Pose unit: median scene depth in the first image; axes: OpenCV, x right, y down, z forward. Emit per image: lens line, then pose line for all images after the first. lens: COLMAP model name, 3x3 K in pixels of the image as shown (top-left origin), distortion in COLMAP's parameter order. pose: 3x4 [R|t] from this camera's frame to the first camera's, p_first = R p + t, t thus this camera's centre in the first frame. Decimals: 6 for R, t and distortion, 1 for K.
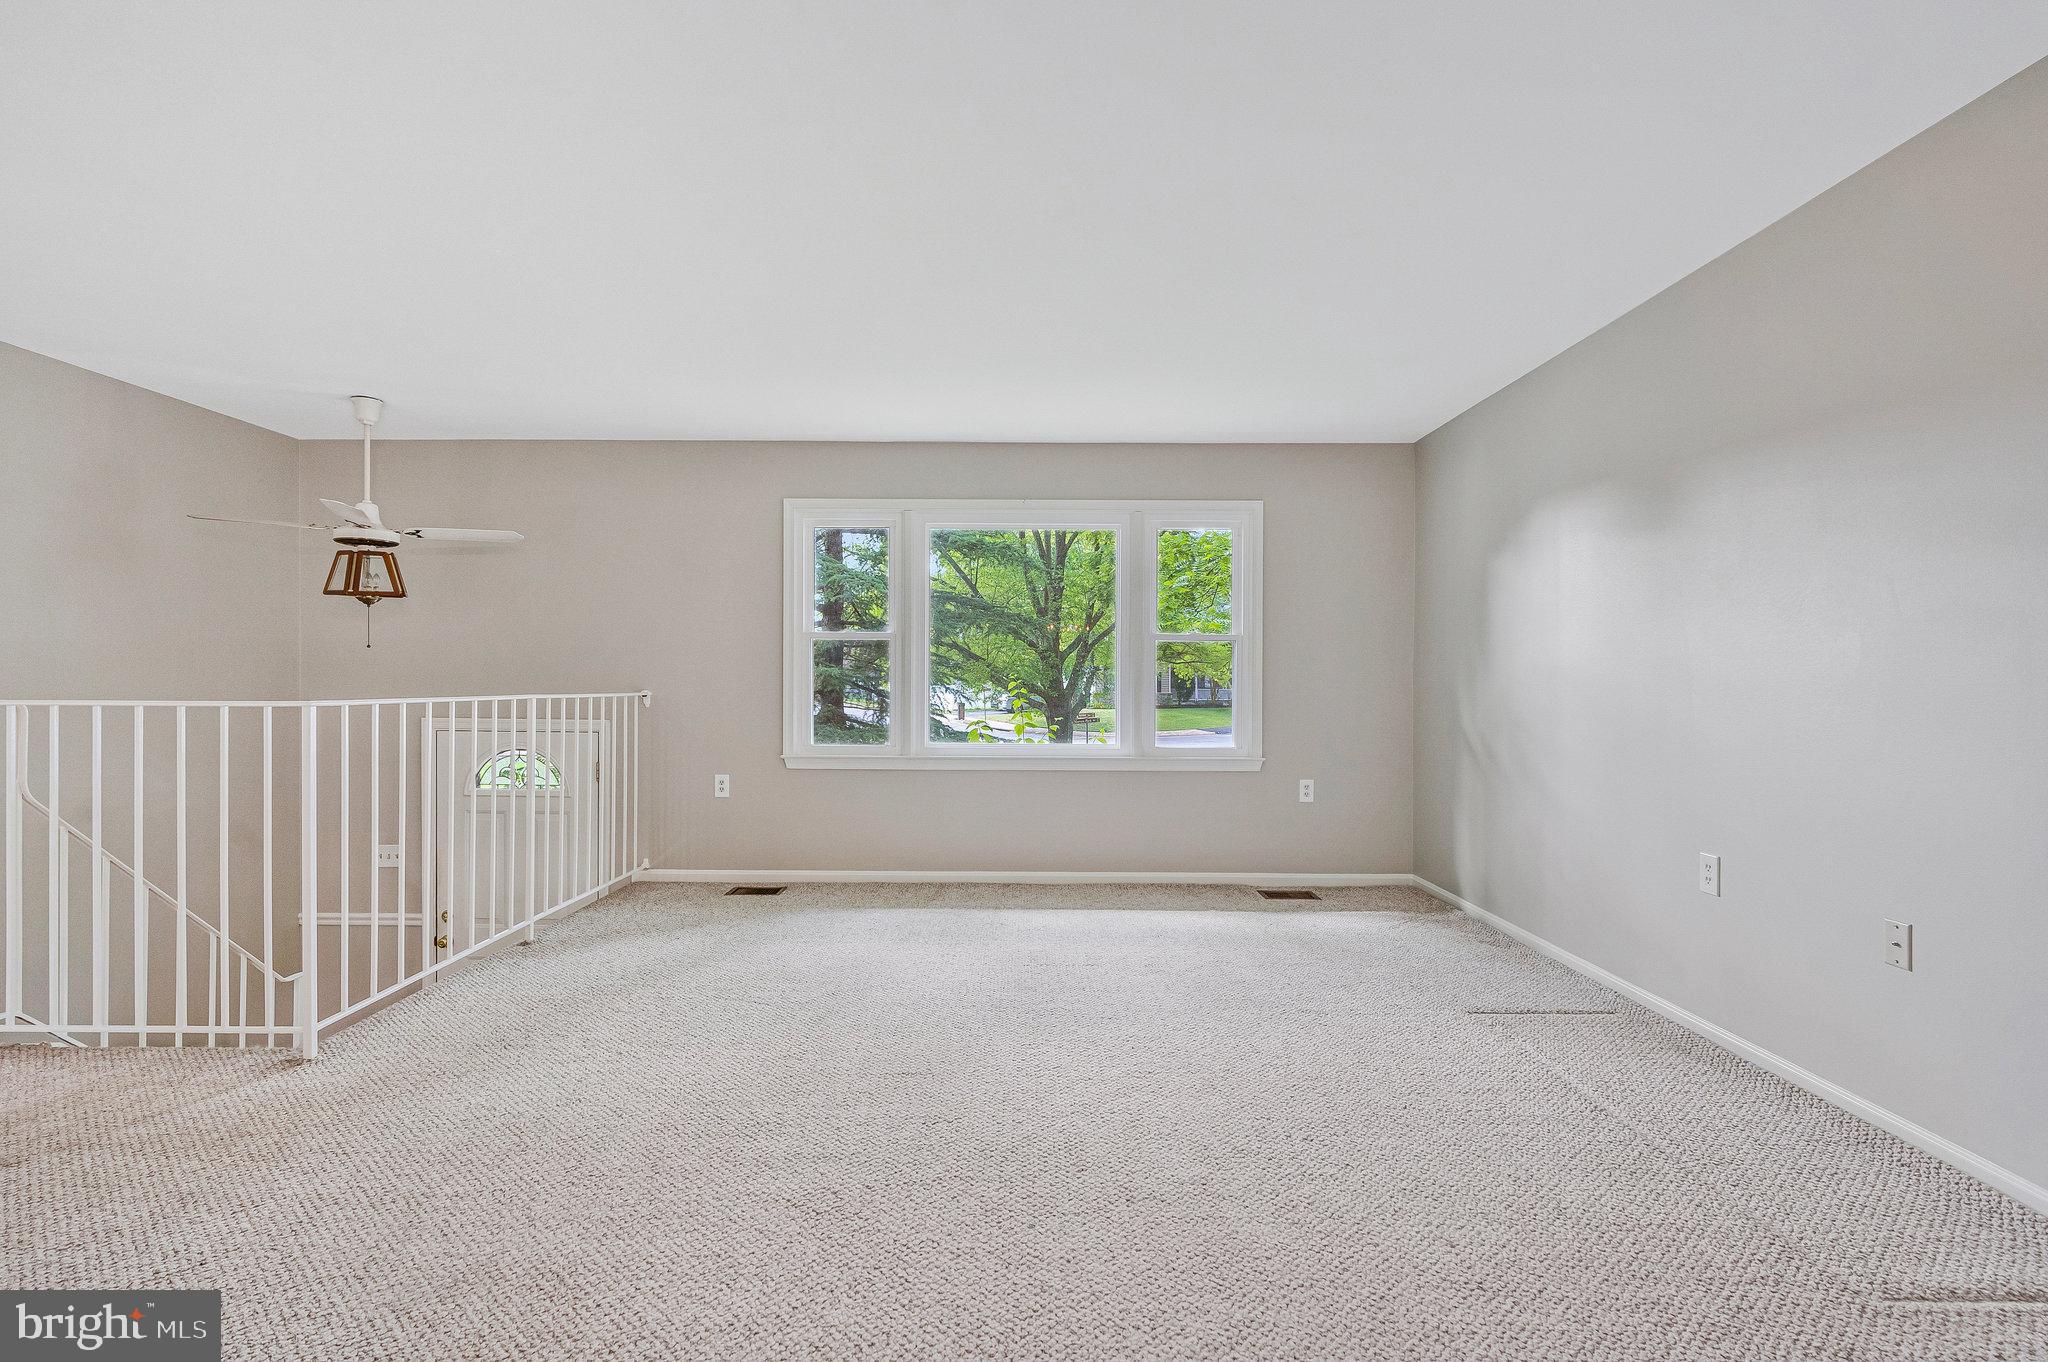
lens RADIAL K [[948.1, 0, 1031.3], [0, 948.1, 679.0], [0, 0, 1]] dist [-0.002923, 0.001018]
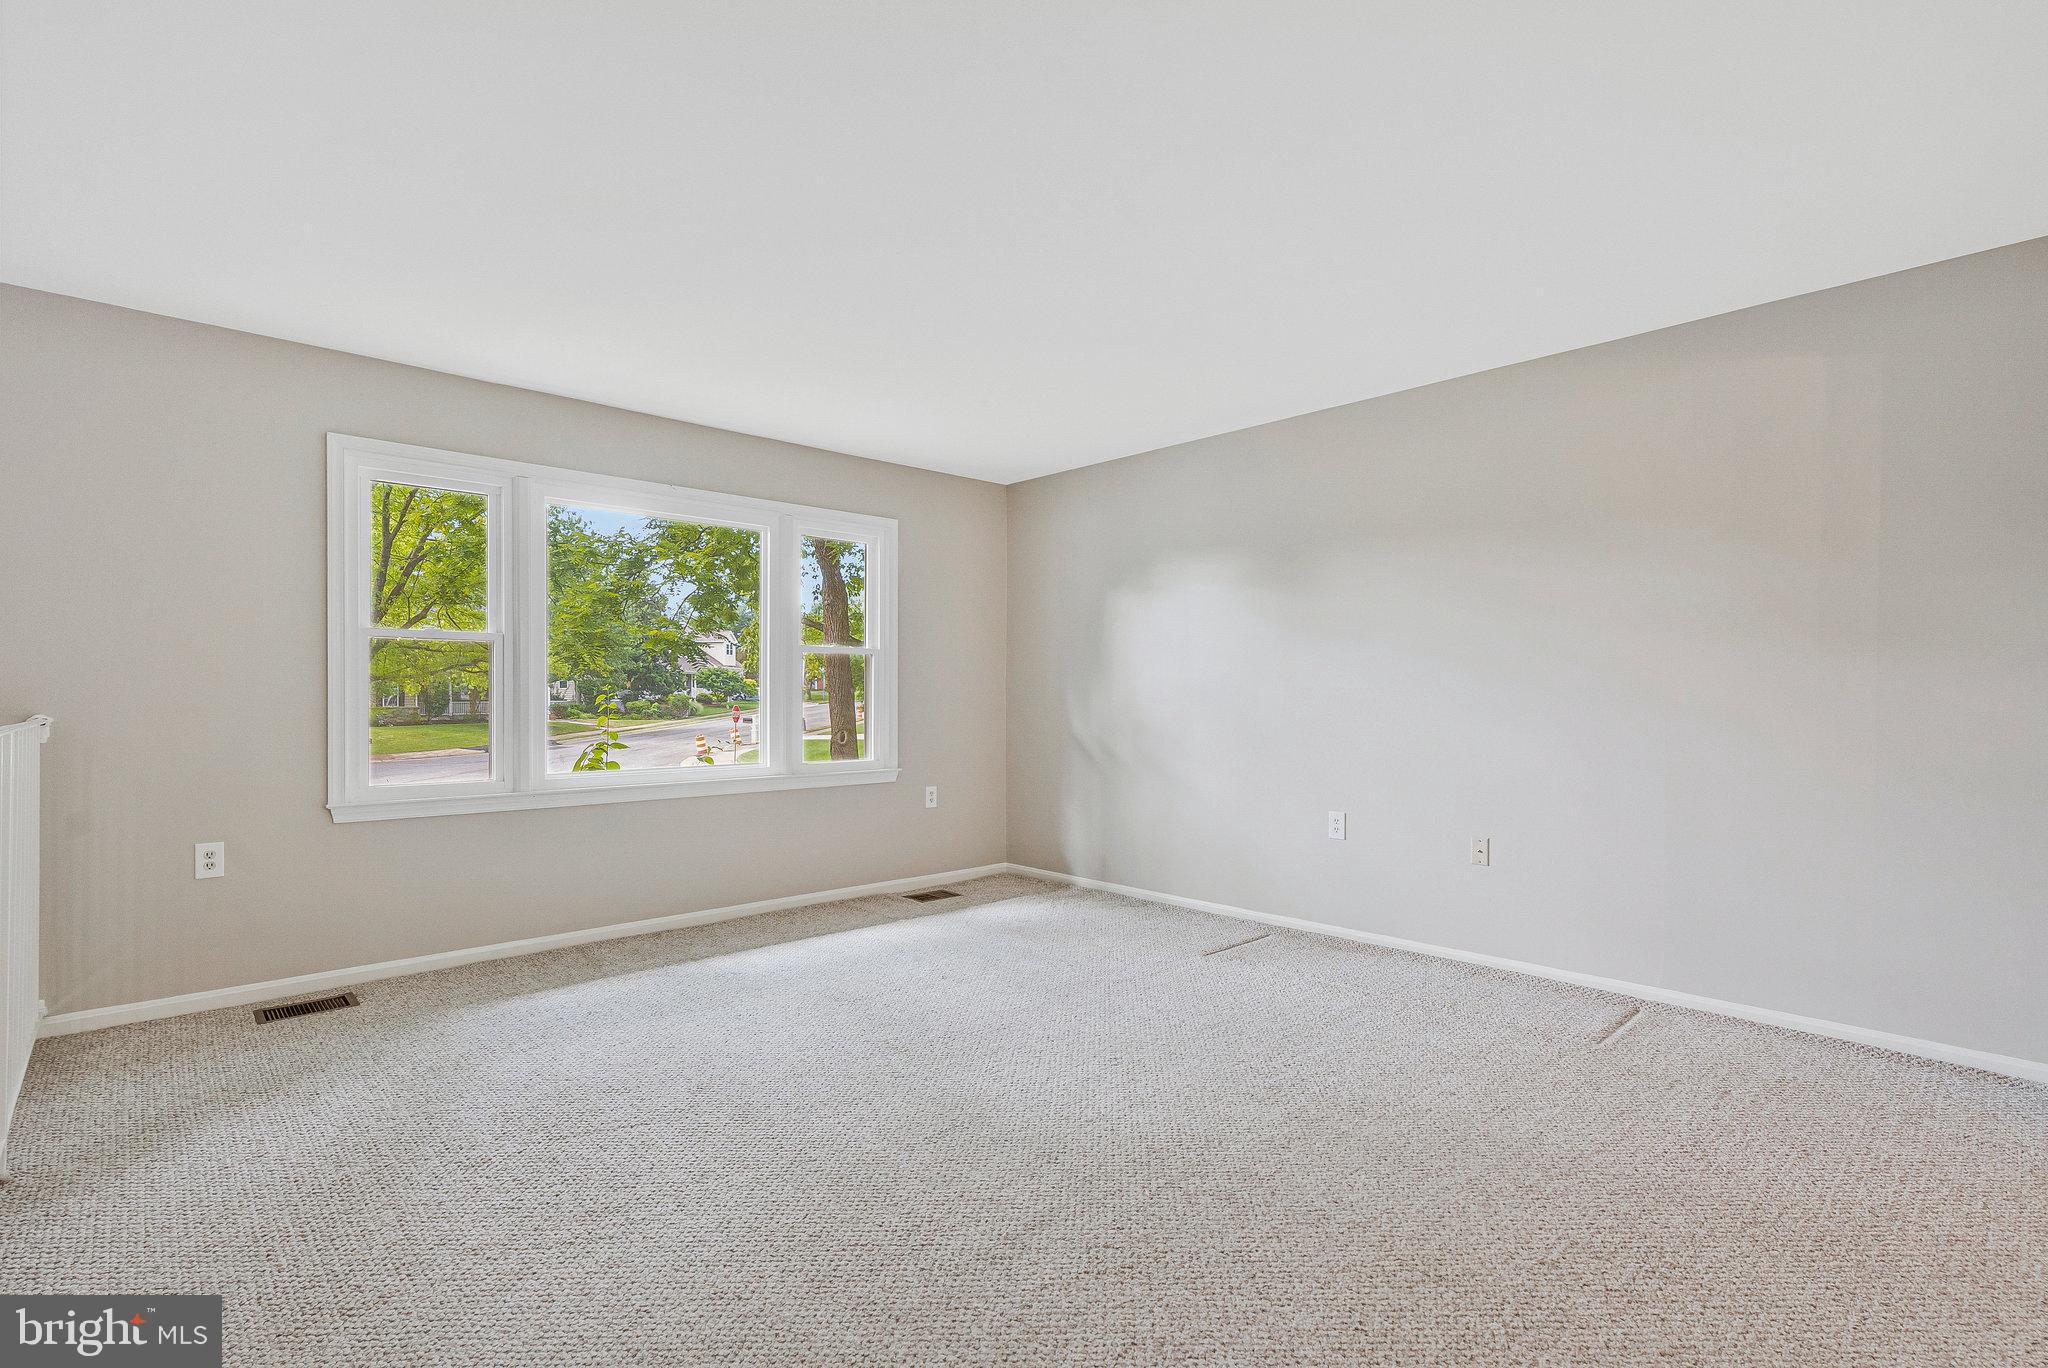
lens RADIAL K [[948.1, 0, 1033.3], [0, 948.1, 689.3], [0, 0, 1]] dist [-0.002923, 0.001018]
pose [[0.723377, 0.000448, 0.690453, -0.403814], [0.000159, 1.000000, -0.000816, -0.002401], [-0.690453, 0.000701, 0.723377, 0.166980]]
